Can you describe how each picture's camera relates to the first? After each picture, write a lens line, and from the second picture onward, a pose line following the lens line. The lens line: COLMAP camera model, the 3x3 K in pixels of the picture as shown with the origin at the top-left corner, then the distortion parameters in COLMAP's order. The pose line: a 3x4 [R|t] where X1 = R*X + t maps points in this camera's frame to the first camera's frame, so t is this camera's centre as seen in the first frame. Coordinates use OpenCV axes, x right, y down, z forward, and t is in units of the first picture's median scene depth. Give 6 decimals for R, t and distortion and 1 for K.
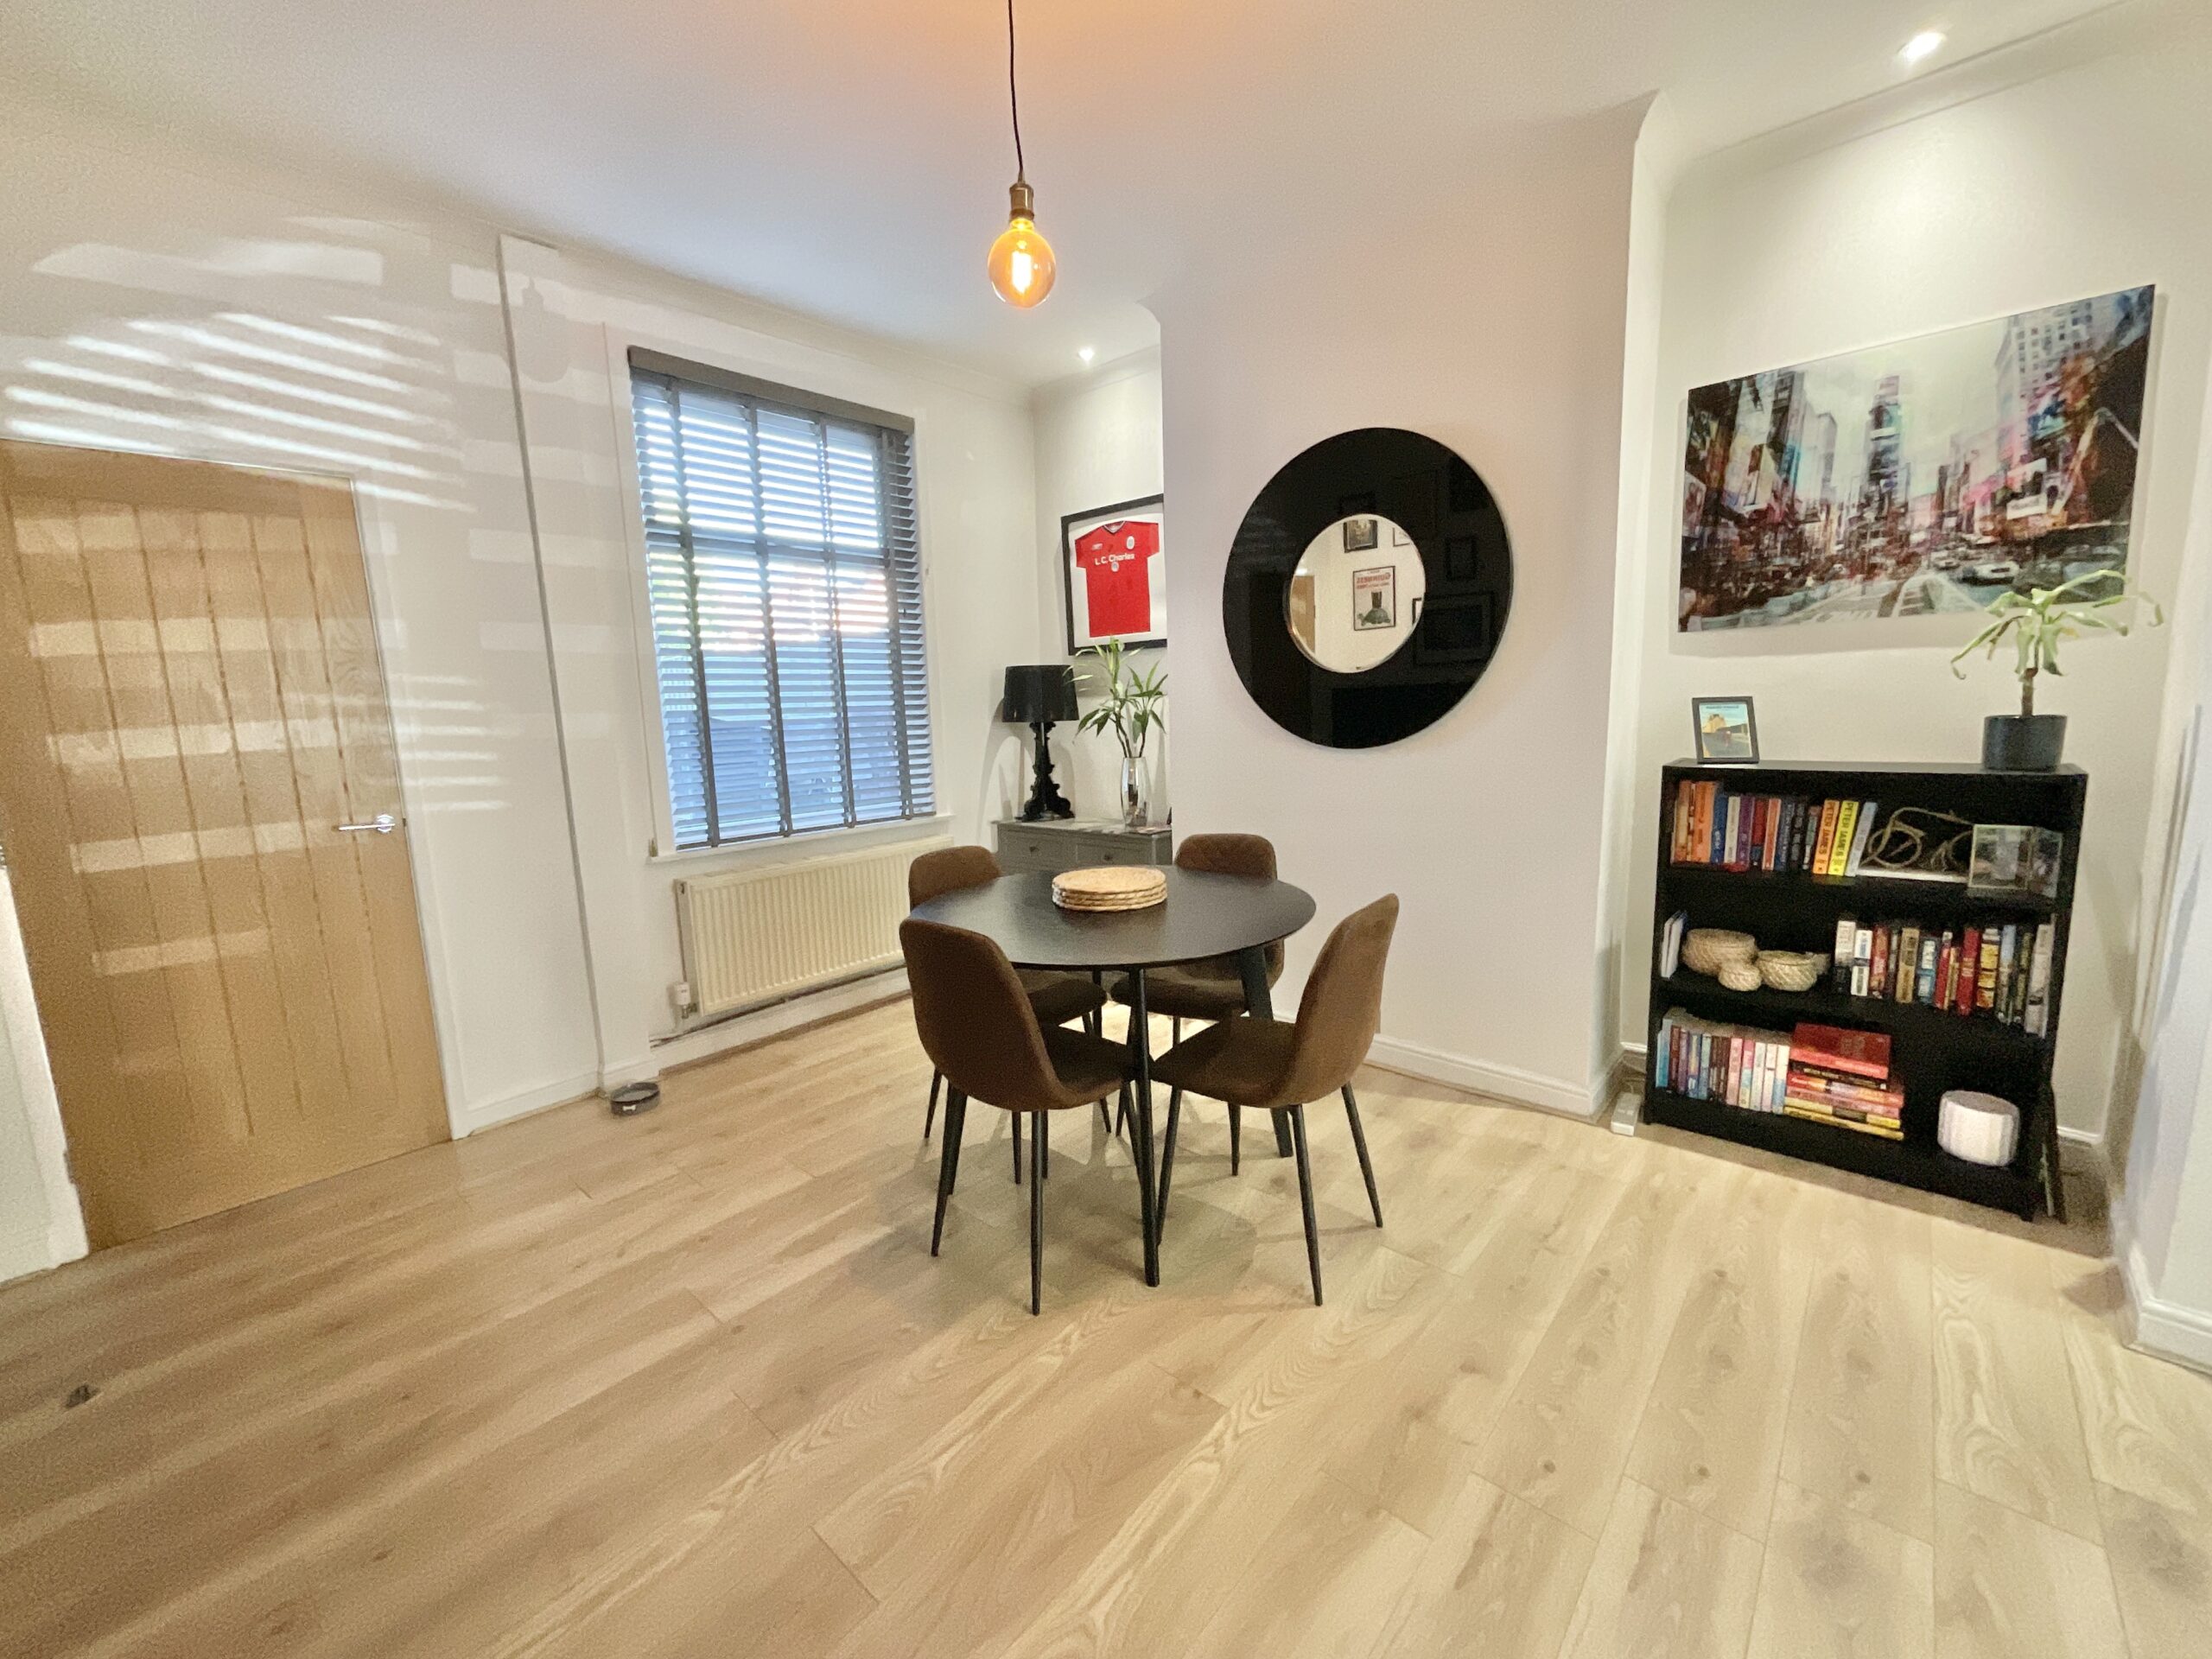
lens RADIAL K [[902.1, 0, 1110.4], [0, 902.1, 829.5], [0, 0, 1]] dist [-0.000186, -0.000346]
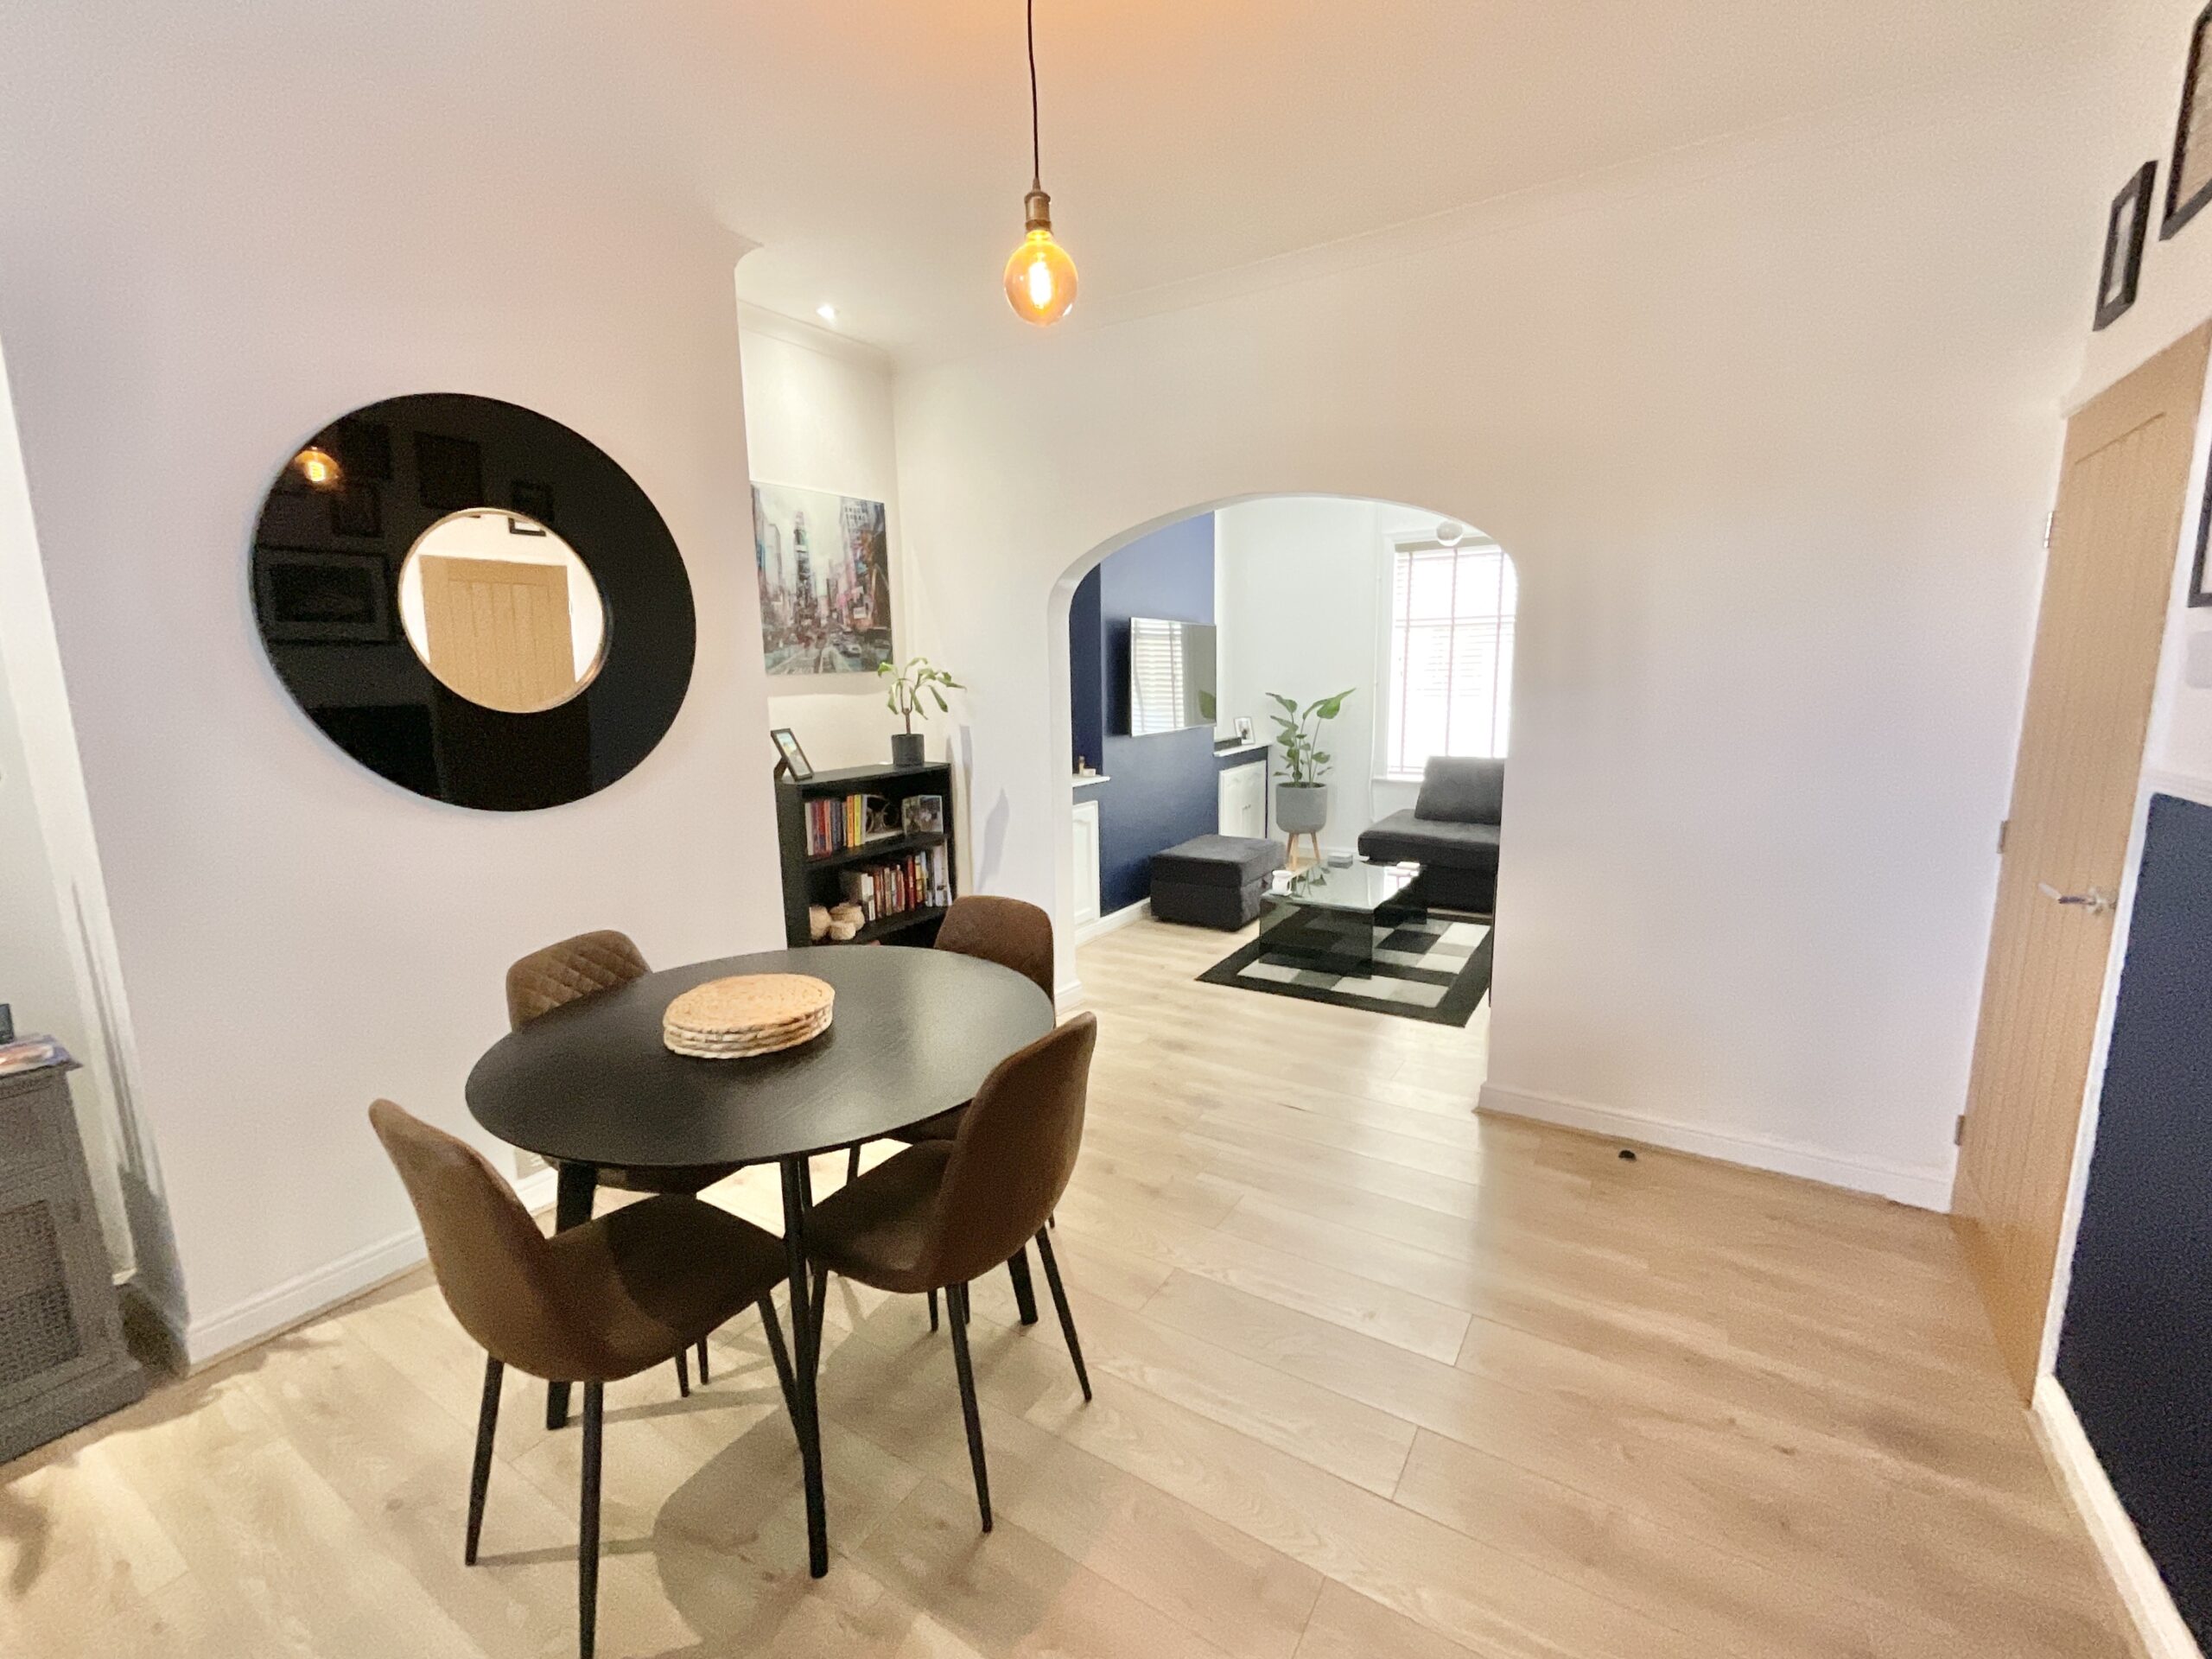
lens RADIAL K [[902.1, 0, 1110.4], [0, 902.1, 829.5], [0, 0, 1]] dist [-0.000186, -0.000346]
pose [[-0.142326, -0.133667, 0.980753, -0.742295], [0.164886, 0.973794, 0.156647, -0.144435], [-0.975990, 0.184008, -0.116557, 0.786107]]
